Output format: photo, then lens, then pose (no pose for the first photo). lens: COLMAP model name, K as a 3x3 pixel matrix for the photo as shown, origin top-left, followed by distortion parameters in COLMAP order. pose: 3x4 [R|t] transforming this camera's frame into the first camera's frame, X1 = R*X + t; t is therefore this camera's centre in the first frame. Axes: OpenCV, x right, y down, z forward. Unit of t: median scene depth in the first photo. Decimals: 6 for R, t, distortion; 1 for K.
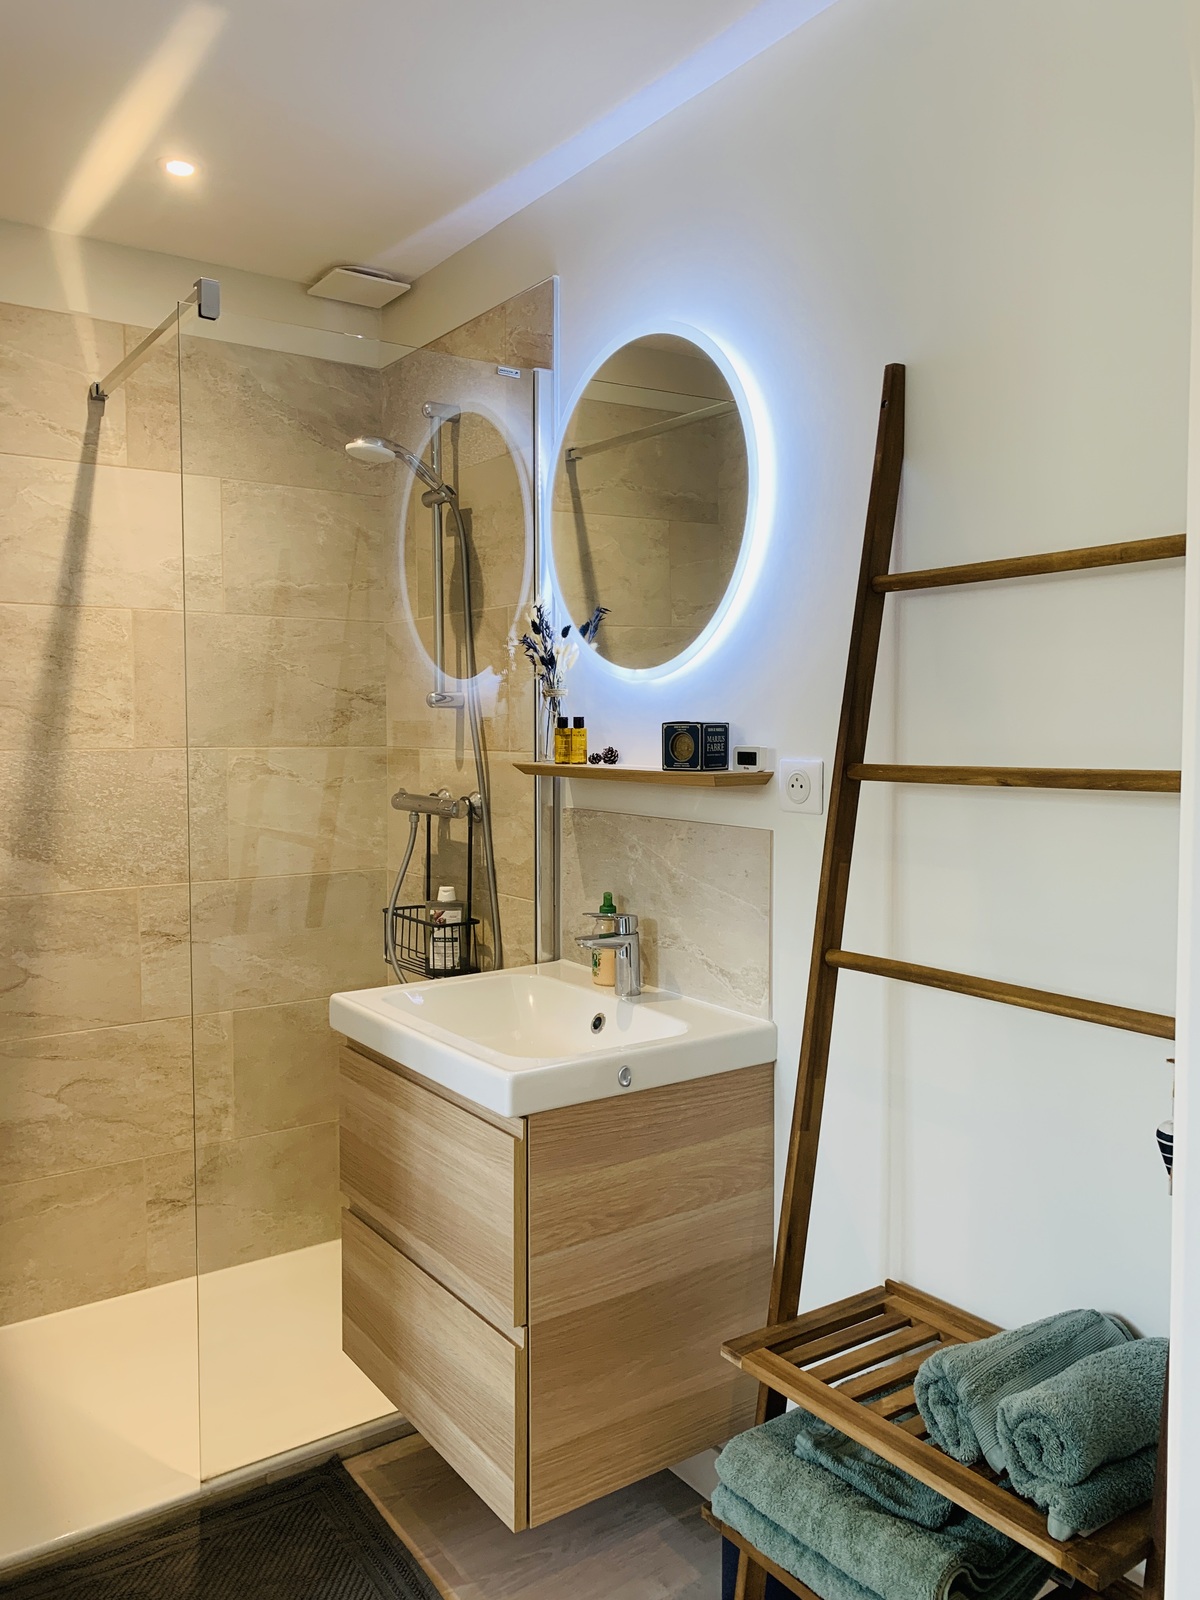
lens RADIAL K [[1217.8, 0, 600.0], [0, 1217.8, 800.0], [0, 0, 1]] dist [0.089884, 0.001082]
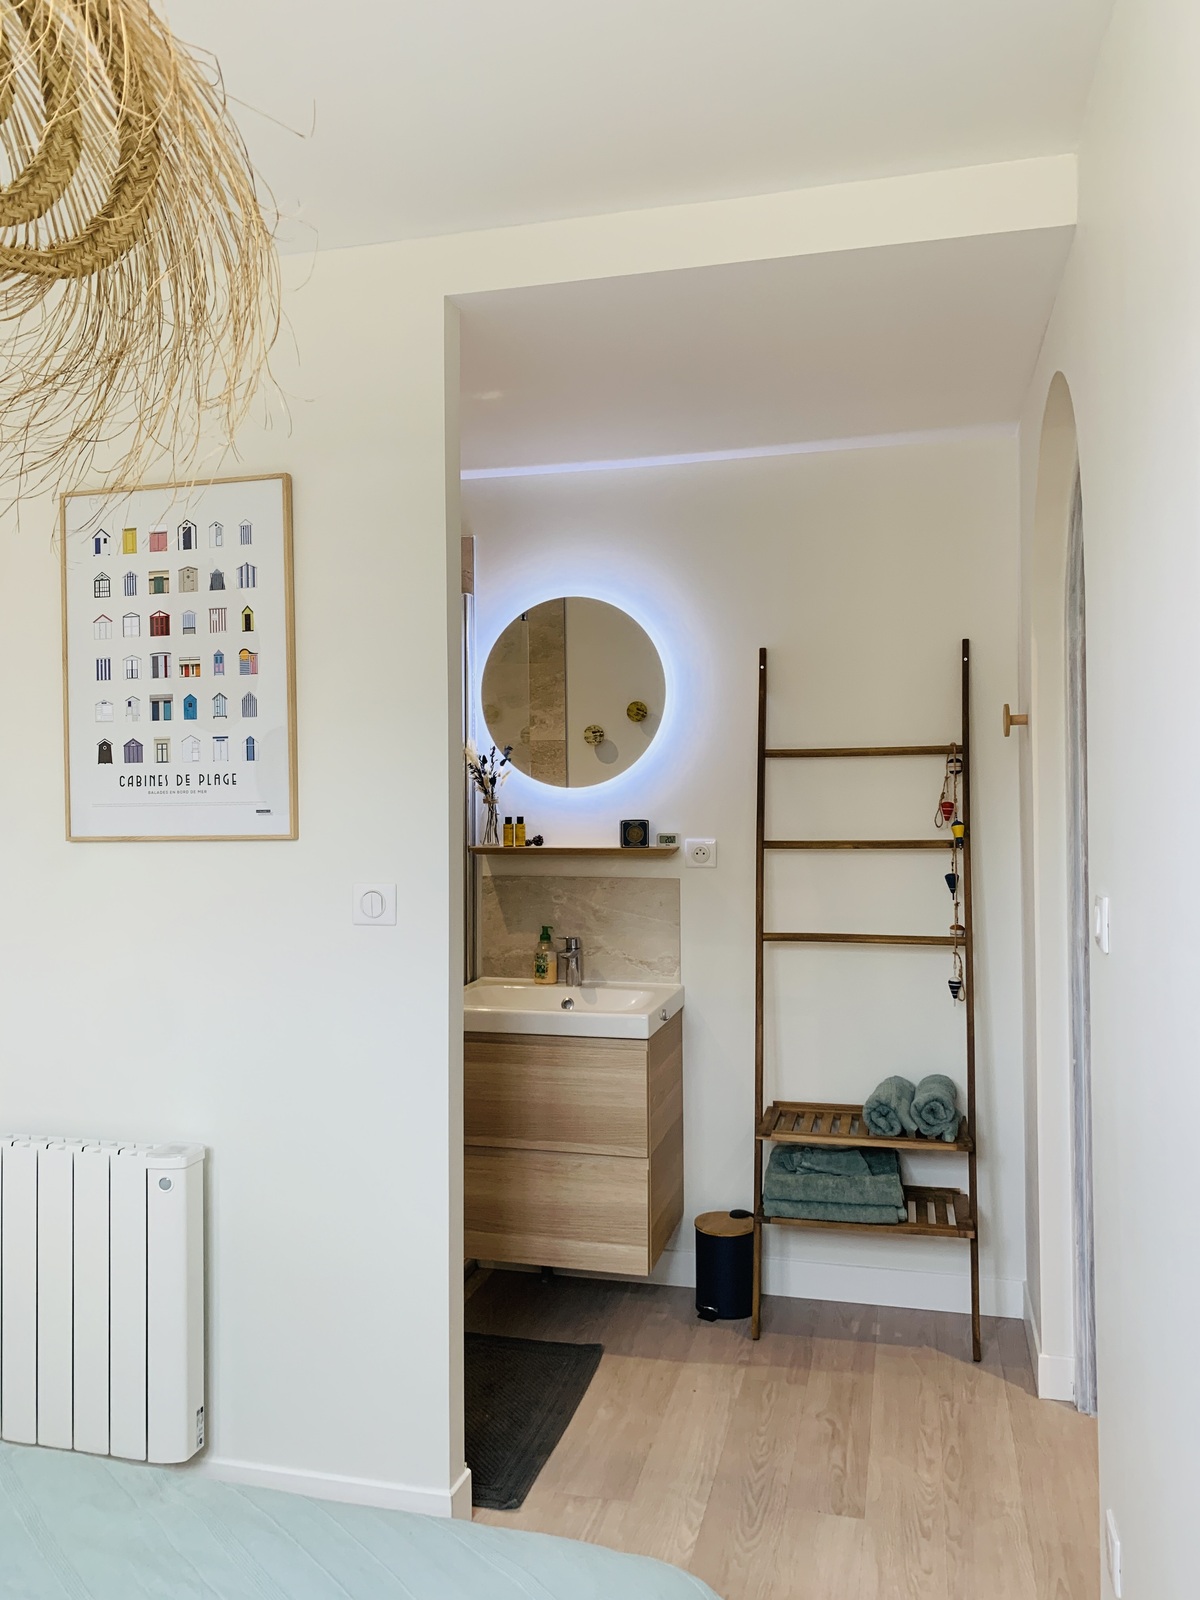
lens RADIAL K [[1185.7, 0, 600.0], [0, 1185.7, 800.0], [0, 0, 1]] dist [0.242191, 0.000139]
pose [[0.748233, 0.006262, 0.663406, -0.965671], [0.043646, 0.997325, -0.058641, 0.005533], [-0.661999, 0.072832, 0.745958, -0.227079]]
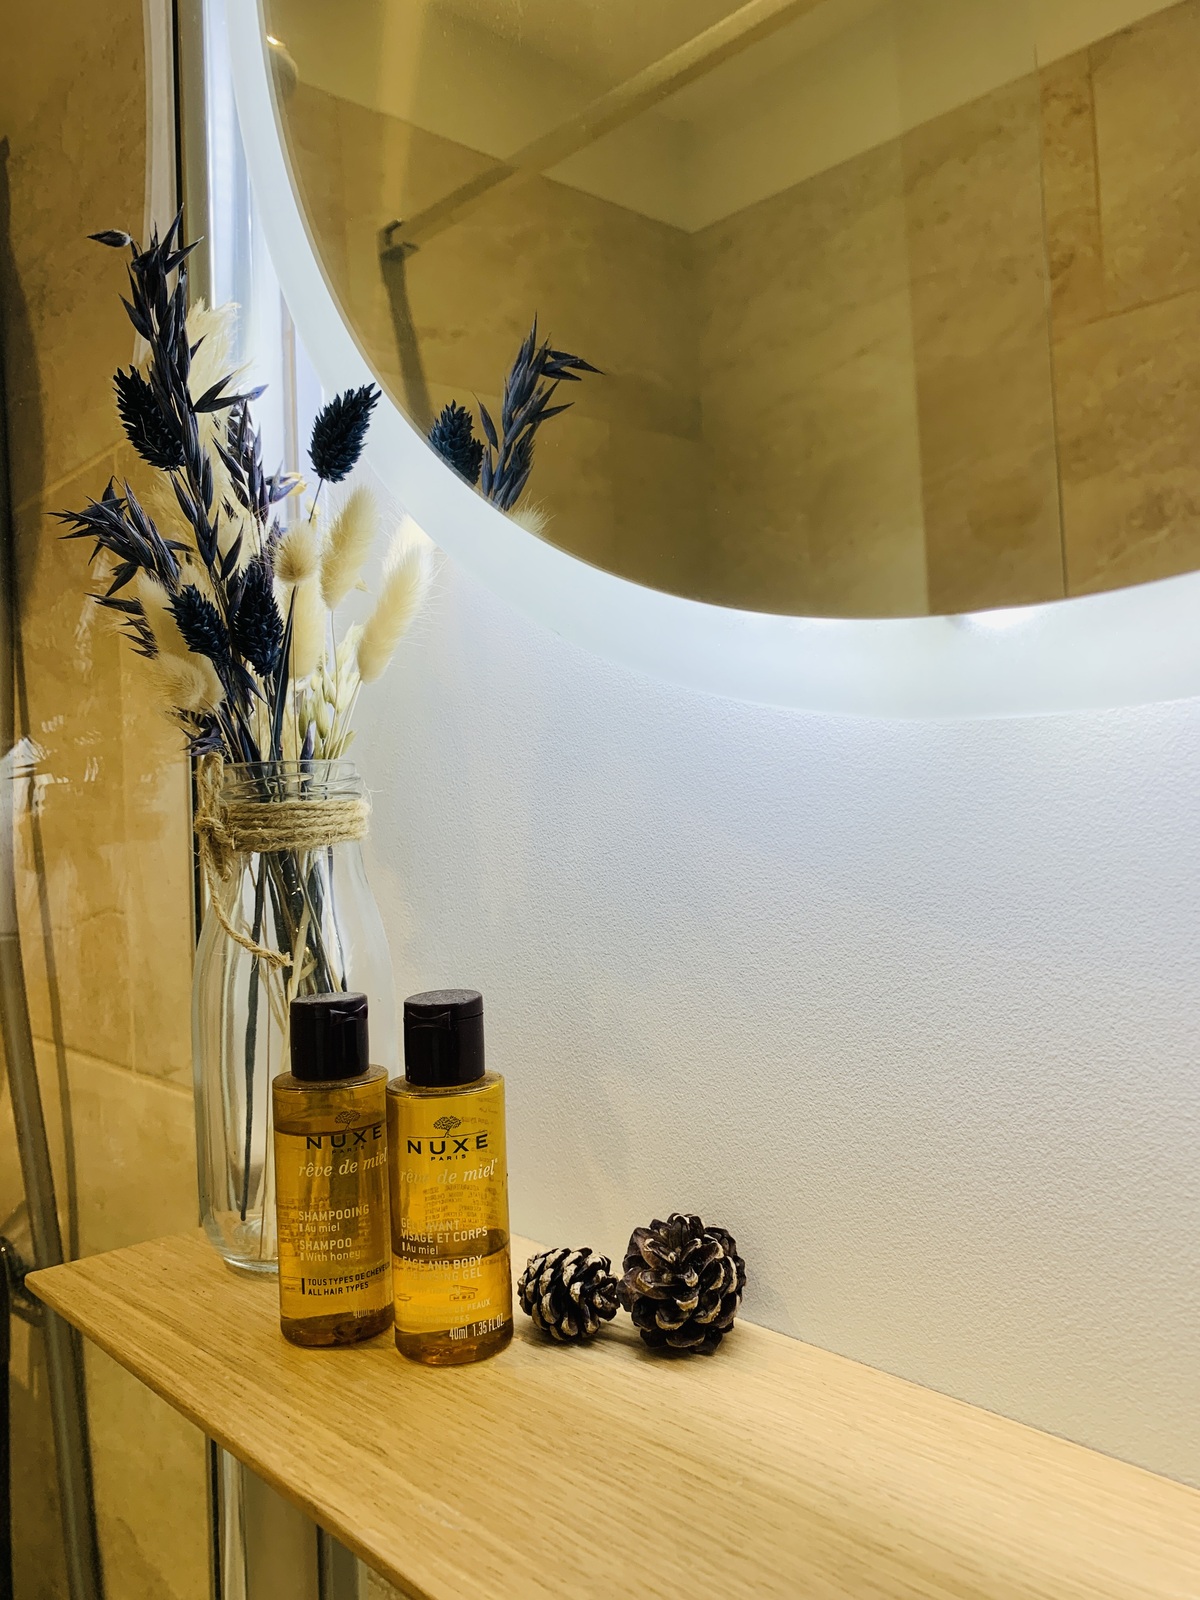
lens RADIAL K [[1185.7, 0, 600.0], [0, 1185.7, 800.0], [0, 0, 1]] dist [0.242191, 0.000139]
pose [[0.991980, -0.029338, 0.122946, -0.016002], [0.036940, 0.997514, -0.060016, -0.082157], [-0.120879, 0.064076, 0.990597, 0.856977]]
